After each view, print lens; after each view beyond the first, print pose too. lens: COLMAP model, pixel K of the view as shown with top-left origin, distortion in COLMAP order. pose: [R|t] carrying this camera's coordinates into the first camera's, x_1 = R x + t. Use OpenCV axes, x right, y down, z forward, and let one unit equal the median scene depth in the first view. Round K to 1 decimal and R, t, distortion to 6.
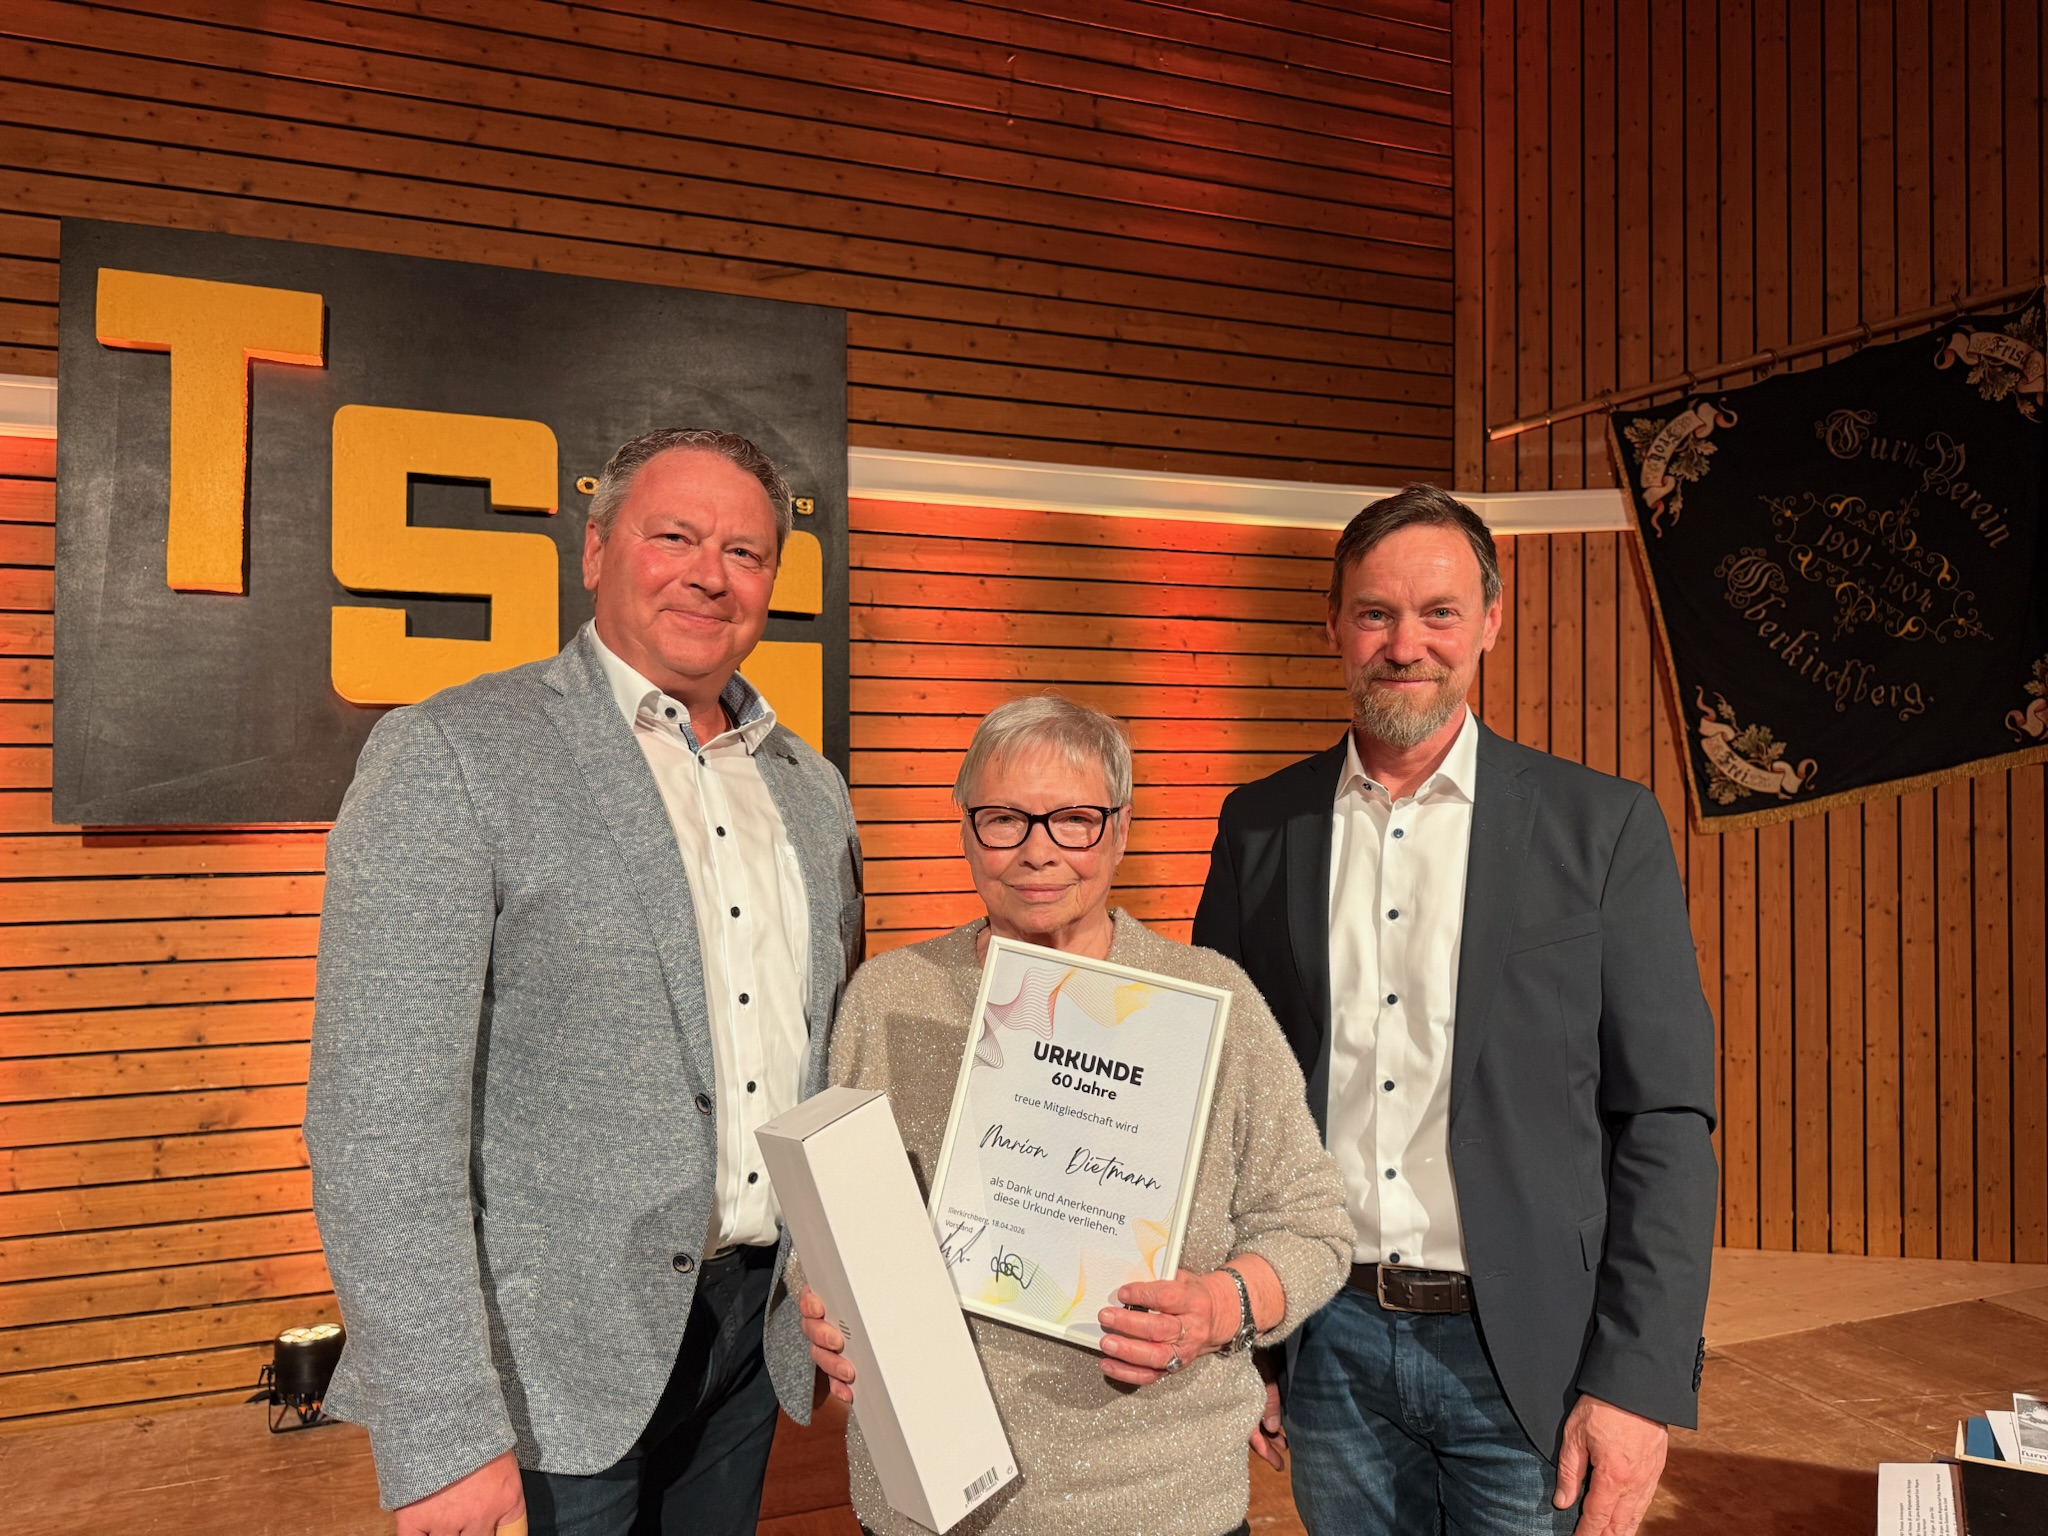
lens RADIAL K [[1461.1, 0, 1023.0], [0, 1461.1, 773.2], [0, 0, 1]] dist [0.010406, -0.010737]
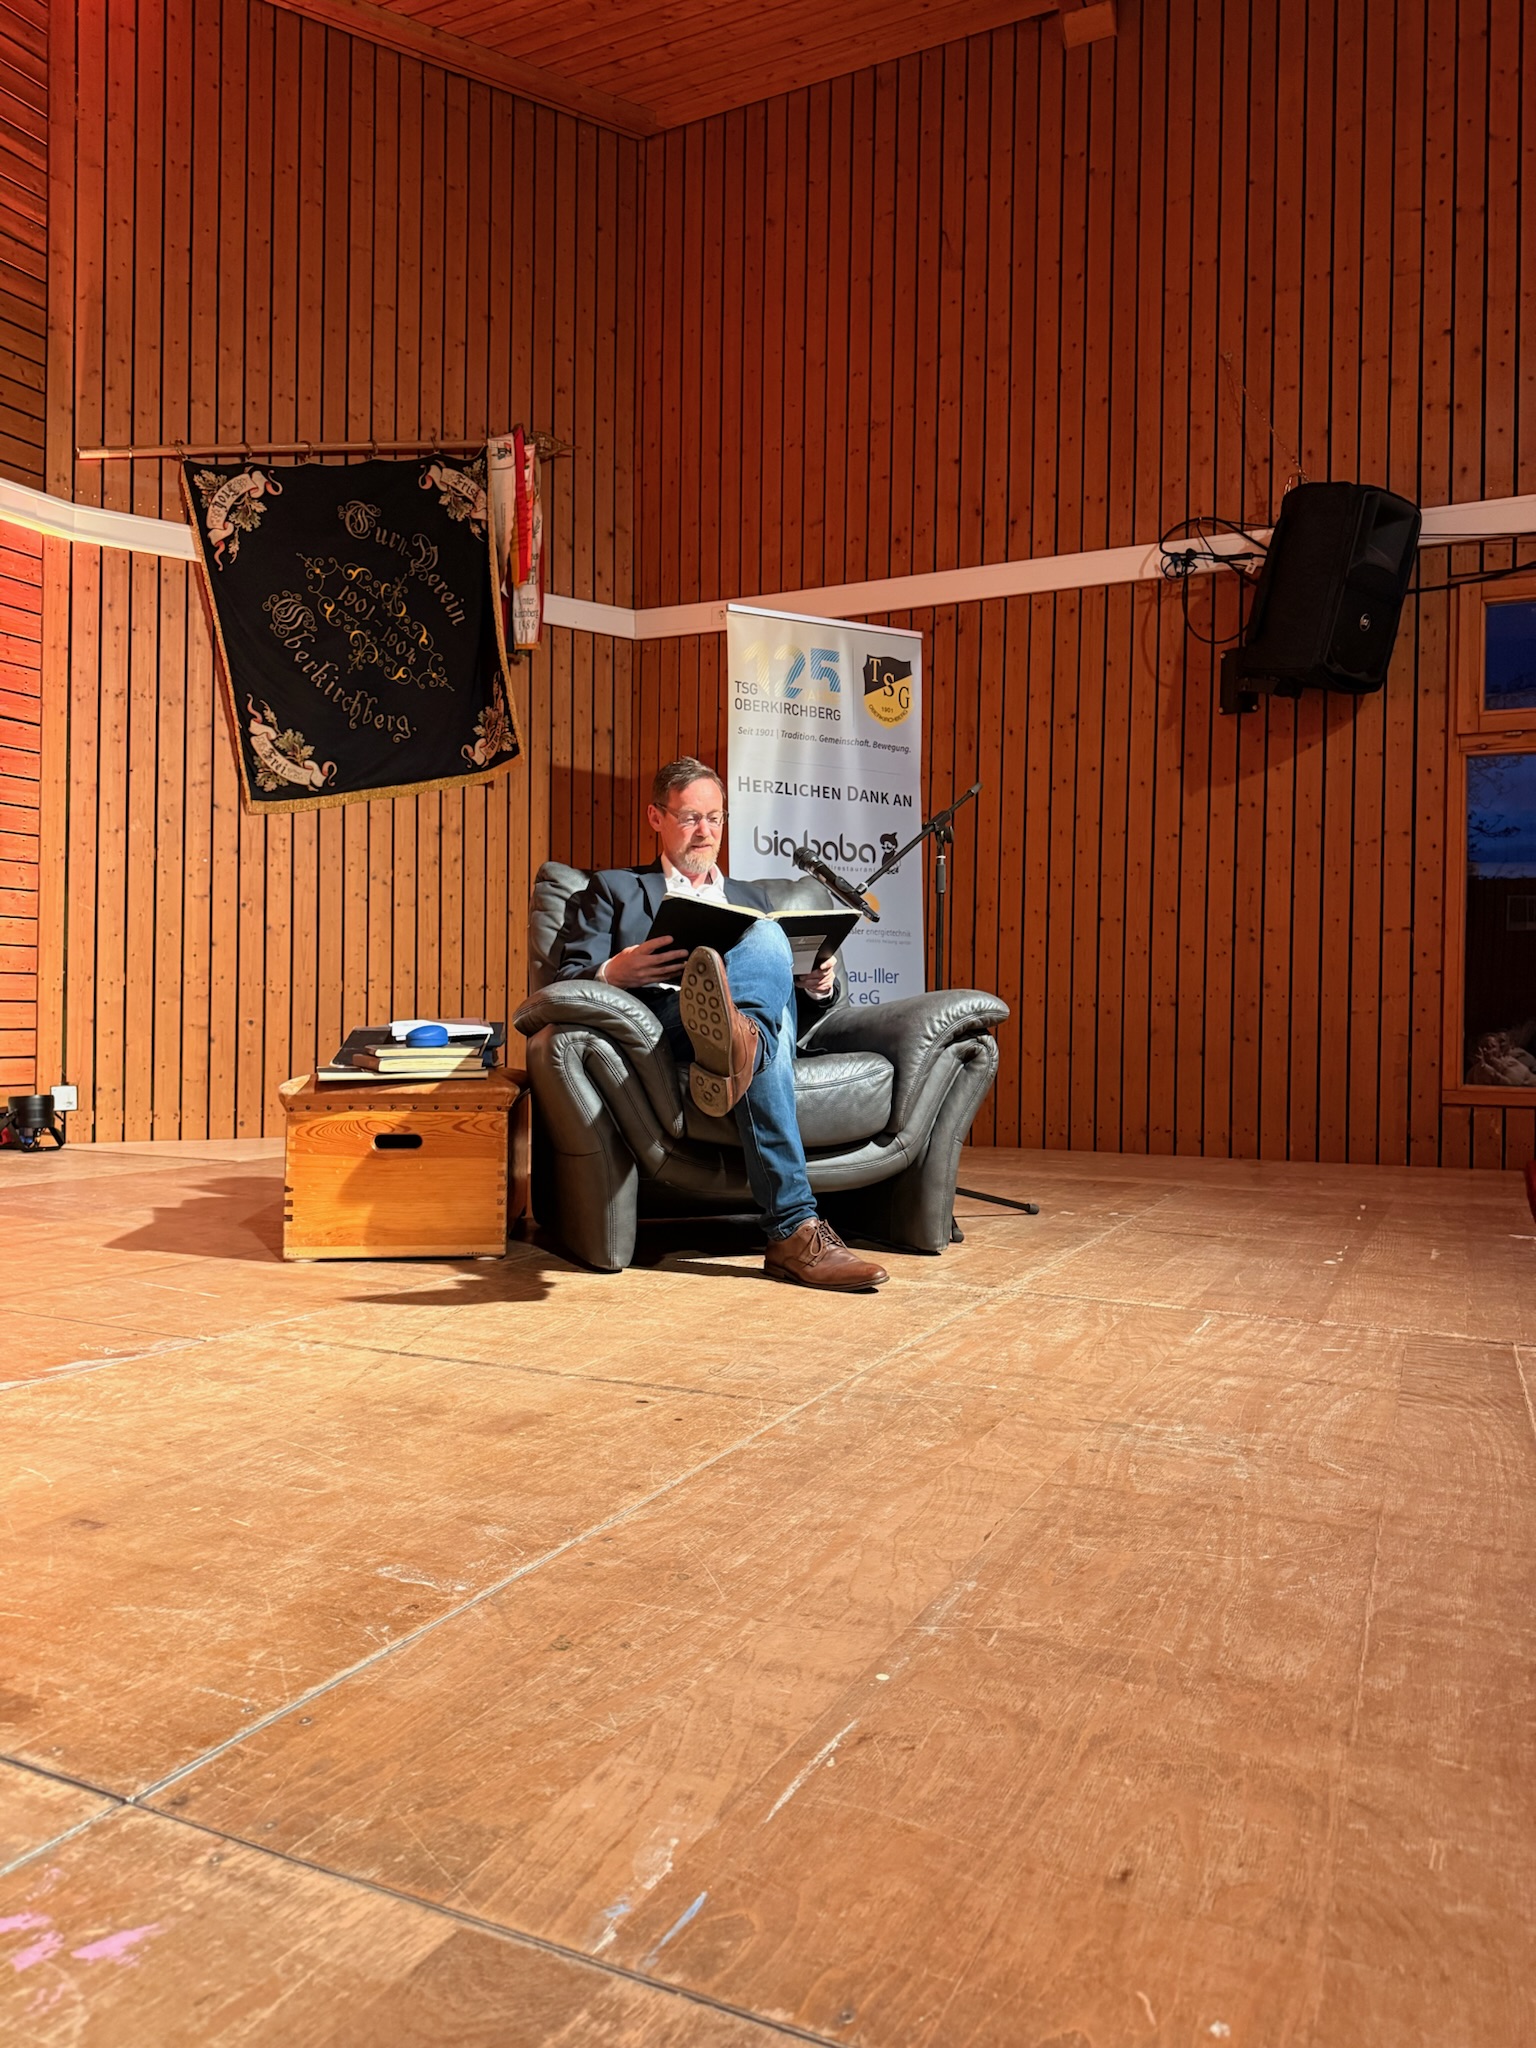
lens RADIAL K [[1463.2, 0, 764.7], [0, 1463.2, 1027.7], [0, 0, 1]] dist [0.014101, -0.017934]
pose [[0.734769, 0.006439, 0.678287, -0.068947], [-0.019207, 0.999751, 0.011315, 0.207736], [-0.678046, -0.021342, 0.734710, -0.239995]]
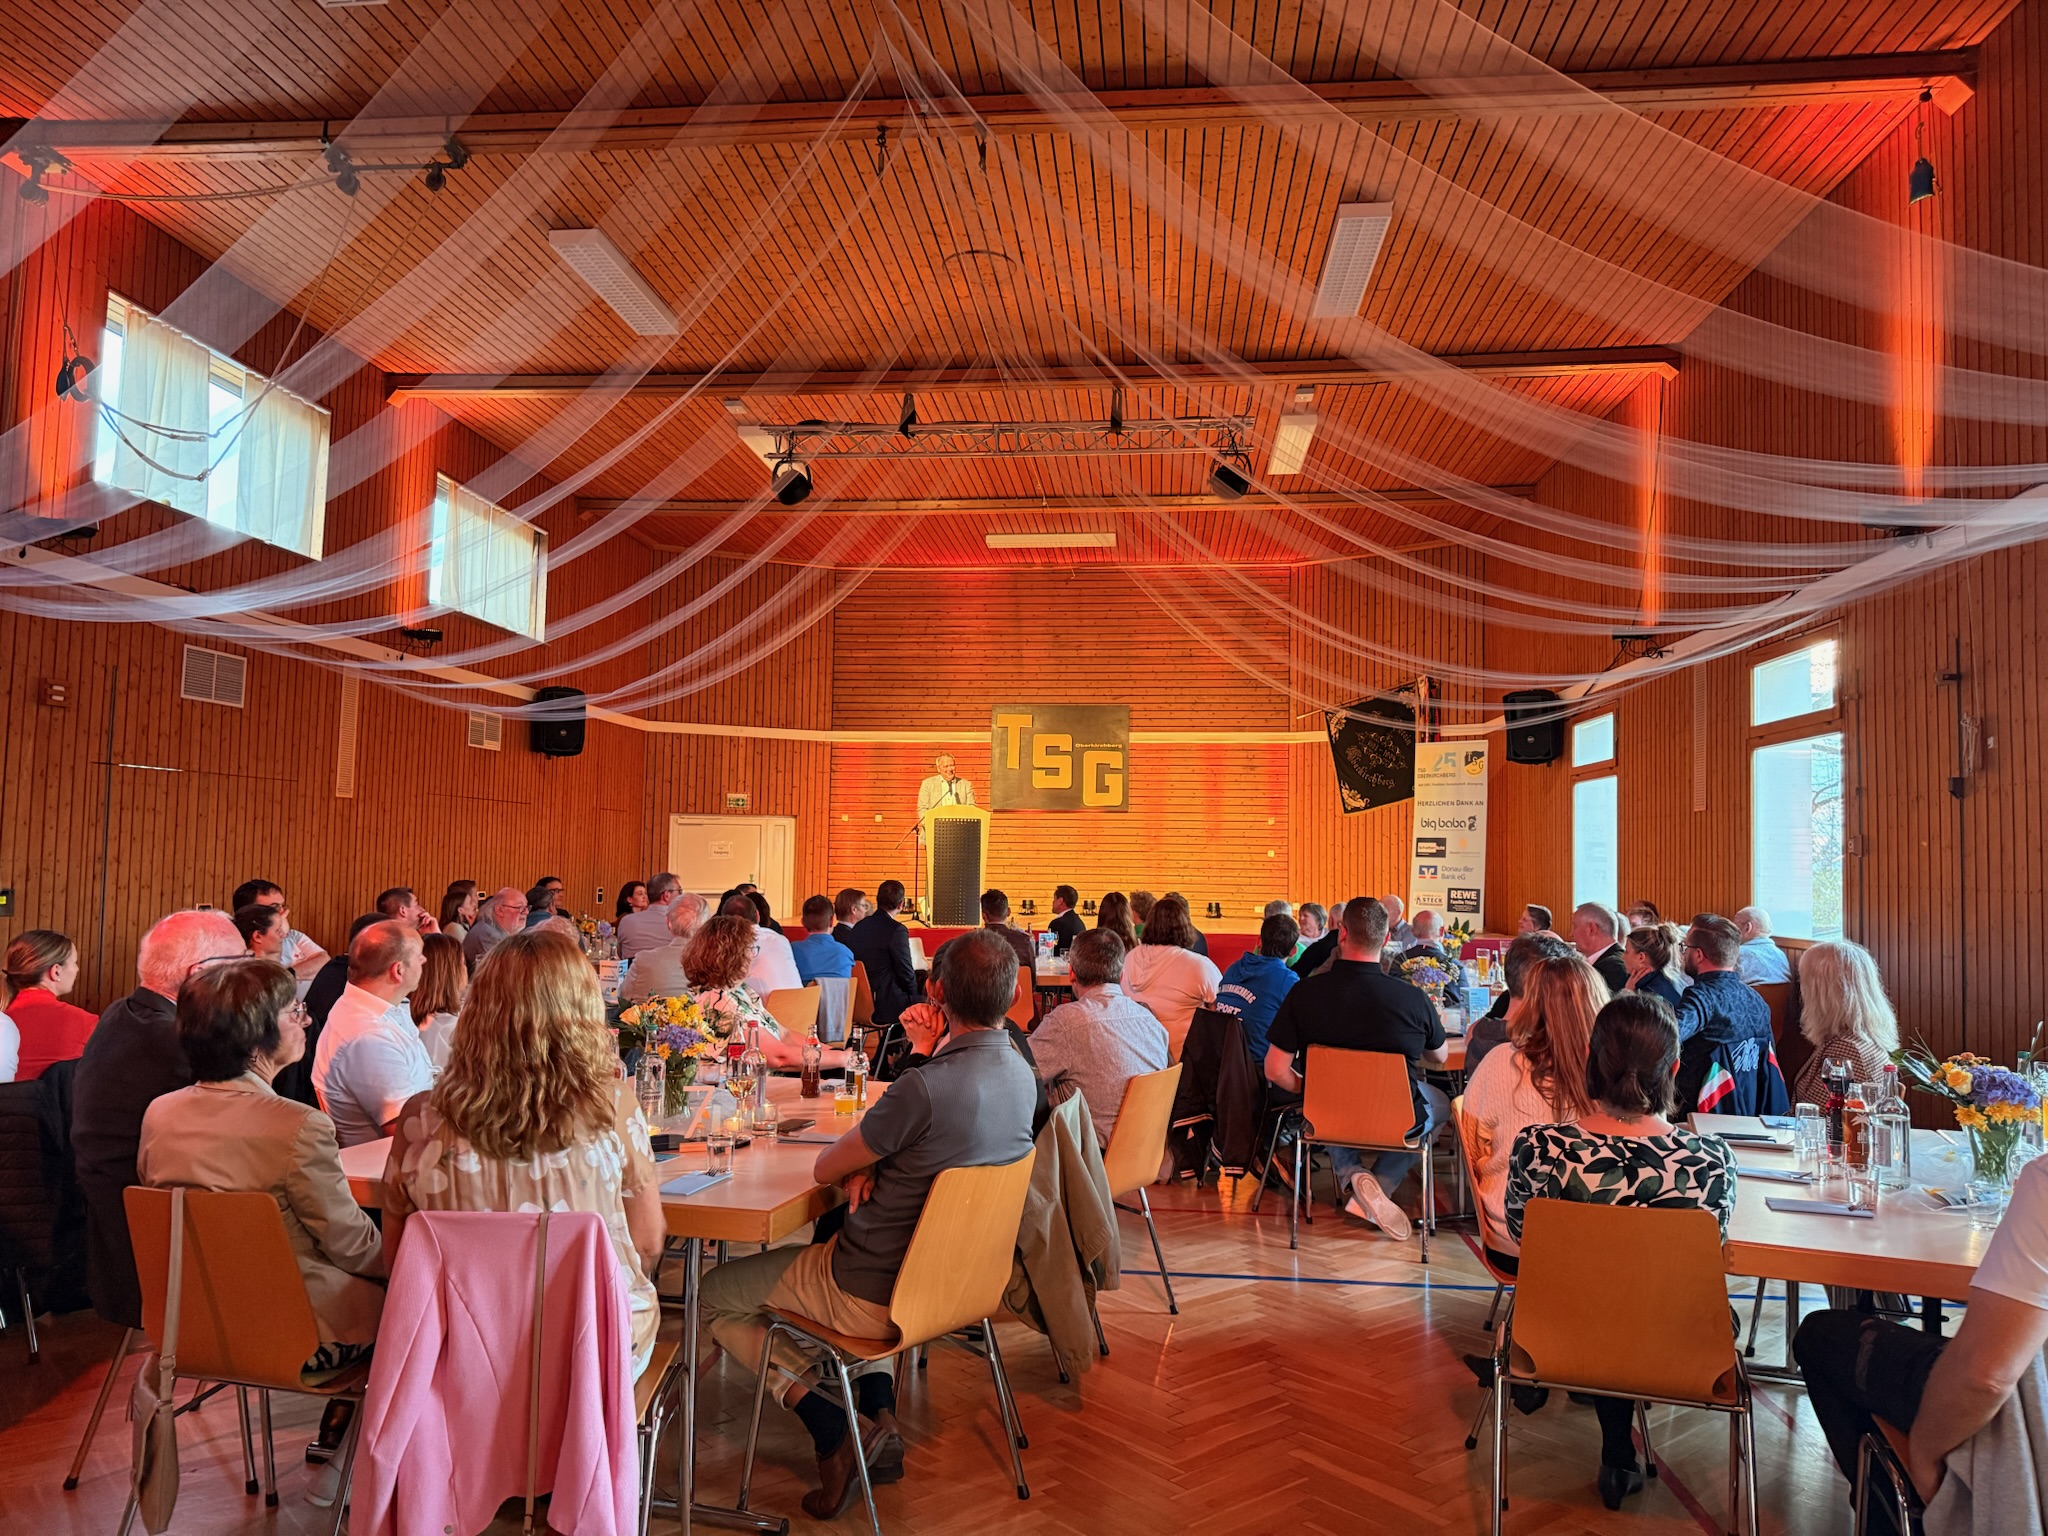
lens RADIAL K [[1466.2, 0, 1033.0], [0, 1466.2, 727.8], [0, 0, 1]] dist [0.179719, -0.001921]
pose [[0.900588, -0.029141, -0.433696, 1.475531], [-0.010332, 0.996033, -0.088379, 0.164537], [0.434551, 0.084074, 0.896714, -3.035106]]
